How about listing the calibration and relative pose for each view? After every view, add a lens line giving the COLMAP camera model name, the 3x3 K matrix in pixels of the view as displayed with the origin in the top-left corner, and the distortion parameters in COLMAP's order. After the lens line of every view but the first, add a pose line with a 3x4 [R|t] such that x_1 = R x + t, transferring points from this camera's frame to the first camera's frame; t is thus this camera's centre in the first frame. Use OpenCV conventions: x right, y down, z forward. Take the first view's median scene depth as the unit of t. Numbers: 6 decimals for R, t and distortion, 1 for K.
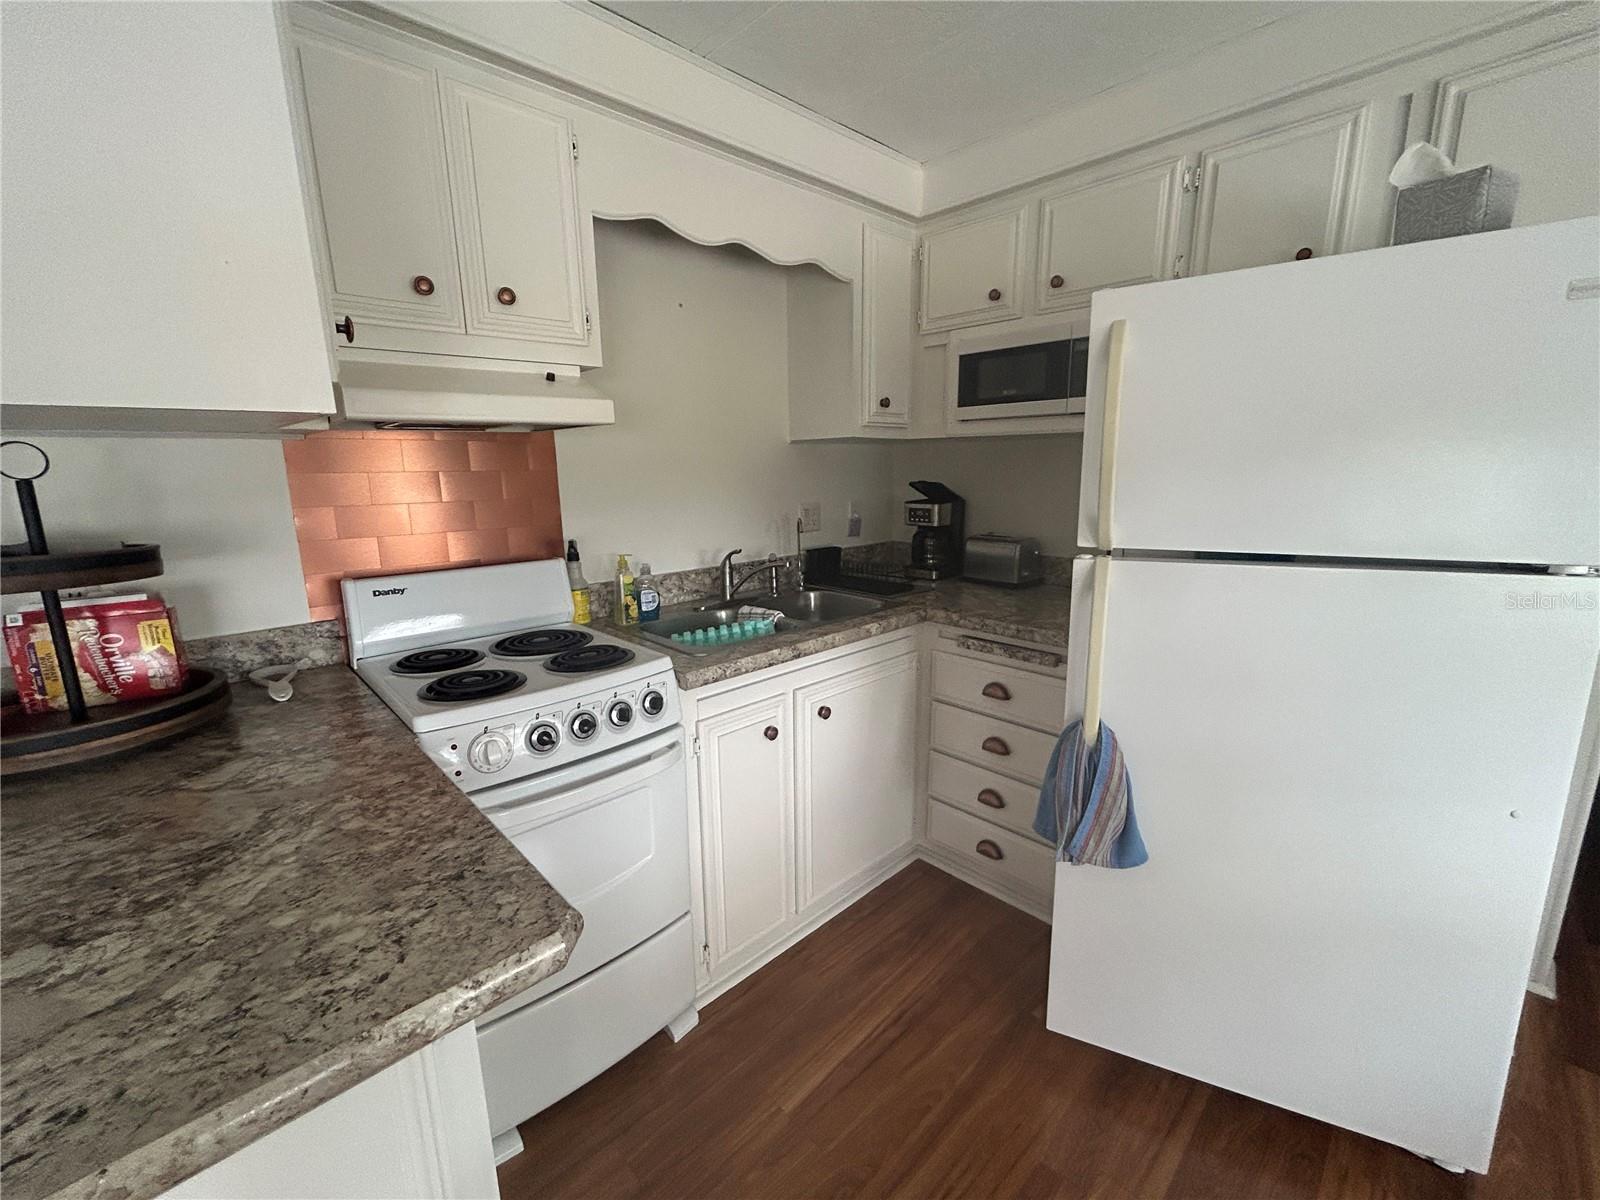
lens RADIAL K [[652.8, 0, 800.5], [0, 652.8, 597.8], [0, 0, 1]] dist [-0.000893, 0.000106]
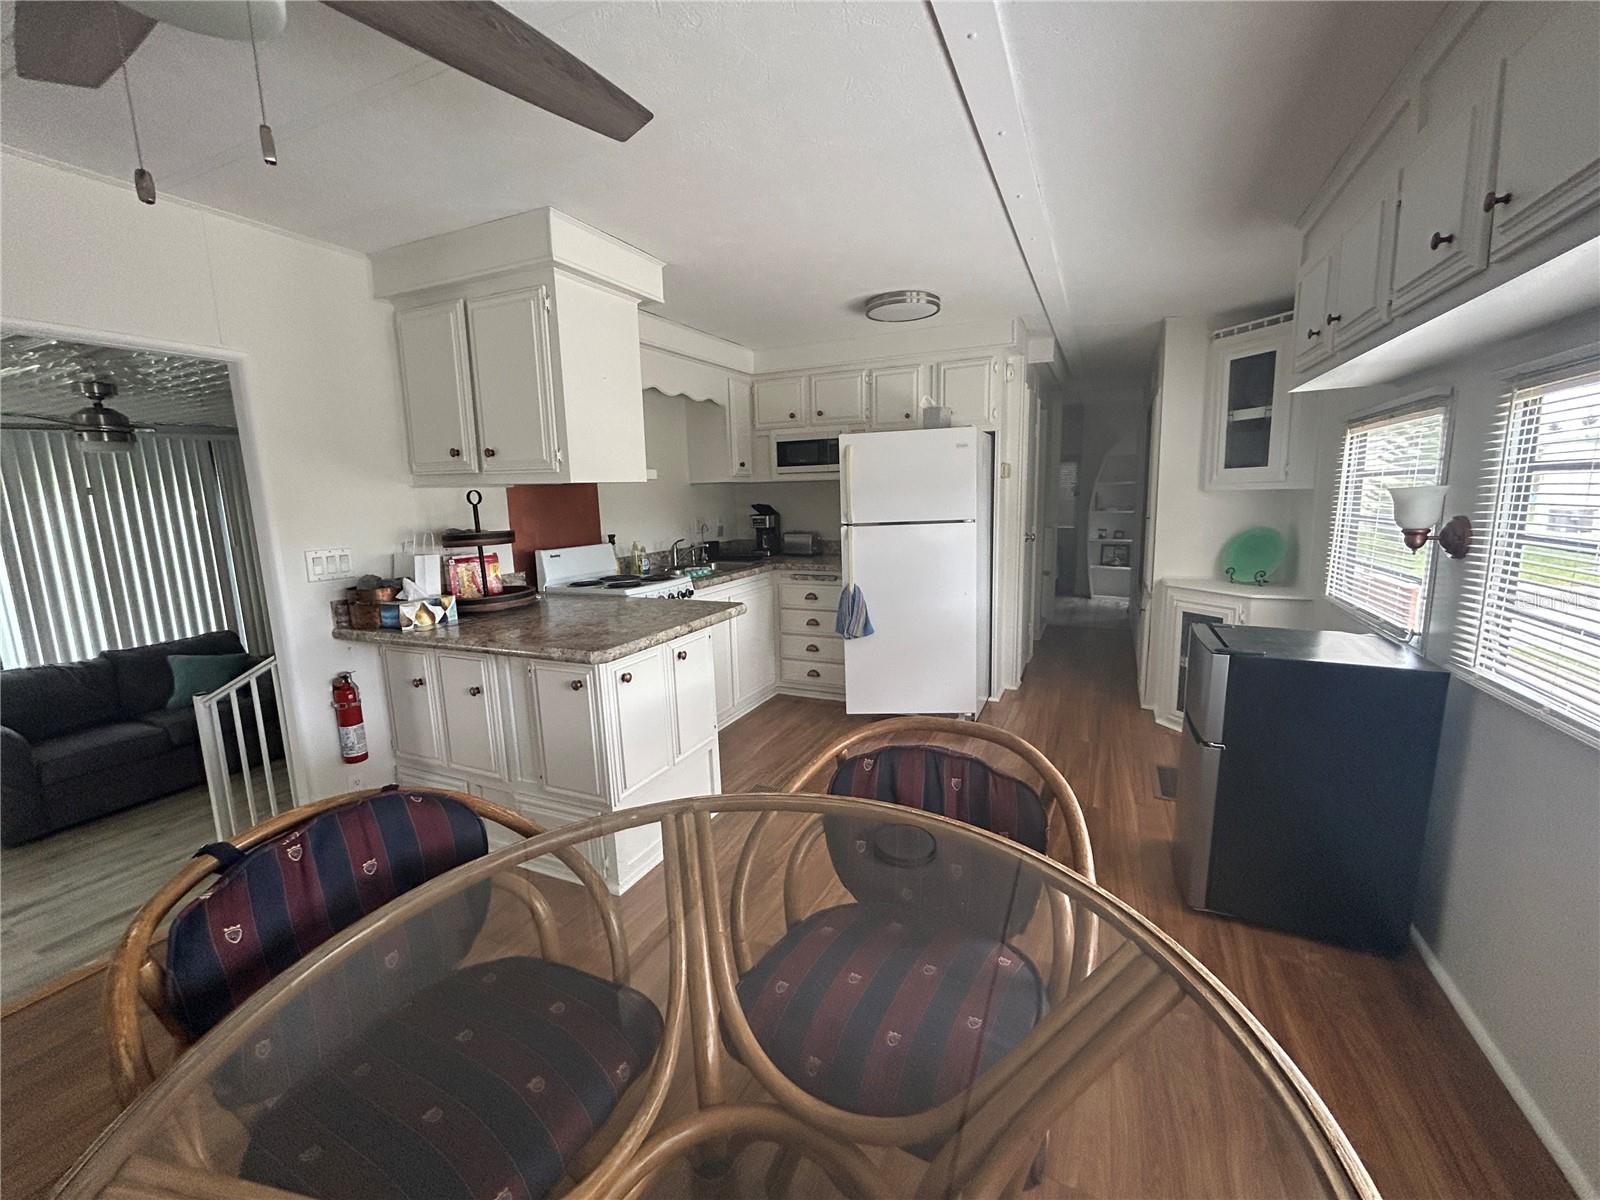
lens RADIAL K [[652.8, 0, 803.2], [0, 652.8, 596.9], [0, 0, 1]] dist [-0.000893, 0.000106]
pose [[0.931373, -0.068792, 0.357507, -0.476976], [0.086464, 0.995686, -0.033664, 0.200393], [-0.353649, 0.062266, 0.933303, -0.973937]]
